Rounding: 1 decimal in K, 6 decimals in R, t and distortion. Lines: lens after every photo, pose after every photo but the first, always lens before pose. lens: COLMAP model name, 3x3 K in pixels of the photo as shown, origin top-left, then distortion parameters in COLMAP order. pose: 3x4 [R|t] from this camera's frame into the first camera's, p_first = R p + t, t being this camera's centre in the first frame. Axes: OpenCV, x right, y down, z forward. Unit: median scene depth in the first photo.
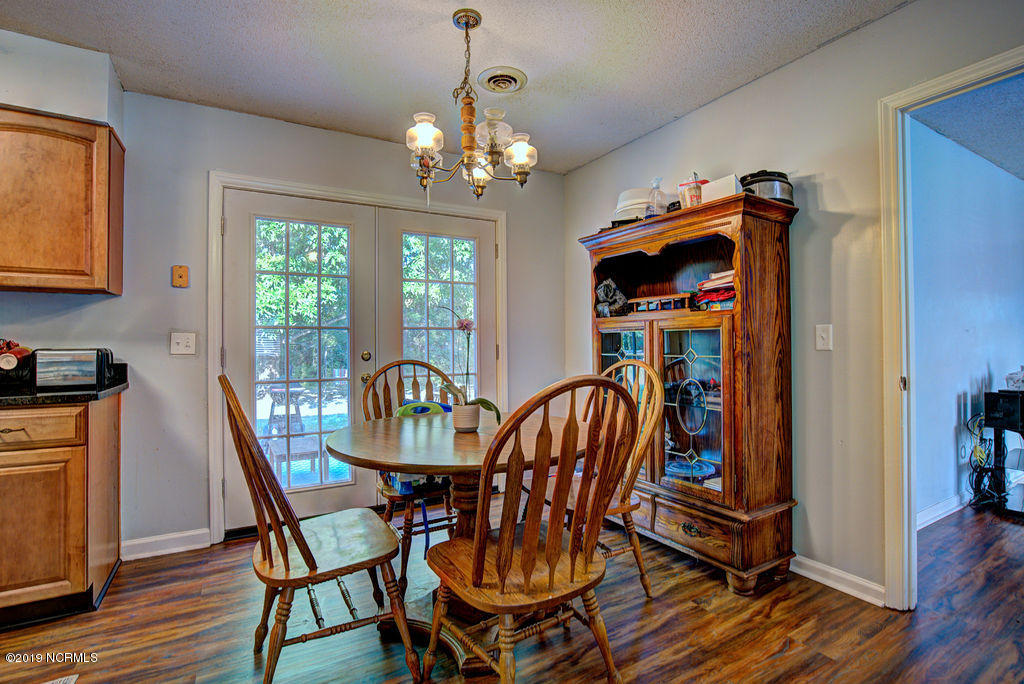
lens RADIAL K [[484.5, 0, 507.5], [0, 484.5, 338.7], [0, 0, 1]] dist [-0.052814, 0.019318]
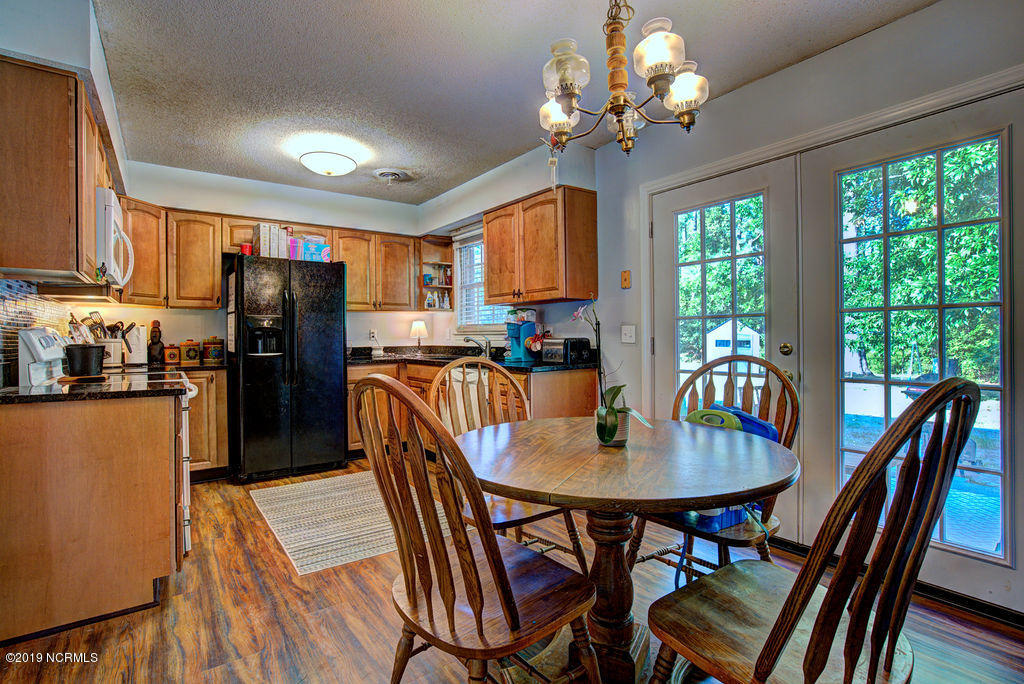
lens RADIAL K [[484.5, 0, 507.5], [0, 484.5, 338.7], [0, 0, 1]] dist [-0.052814, 0.019318]
pose [[0.107056, 0.007404, -0.994225, 0.655544], [0.017891, 0.999796, 0.009372, 0.006019], [0.994092, -0.018791, 0.106902, 0.695829]]
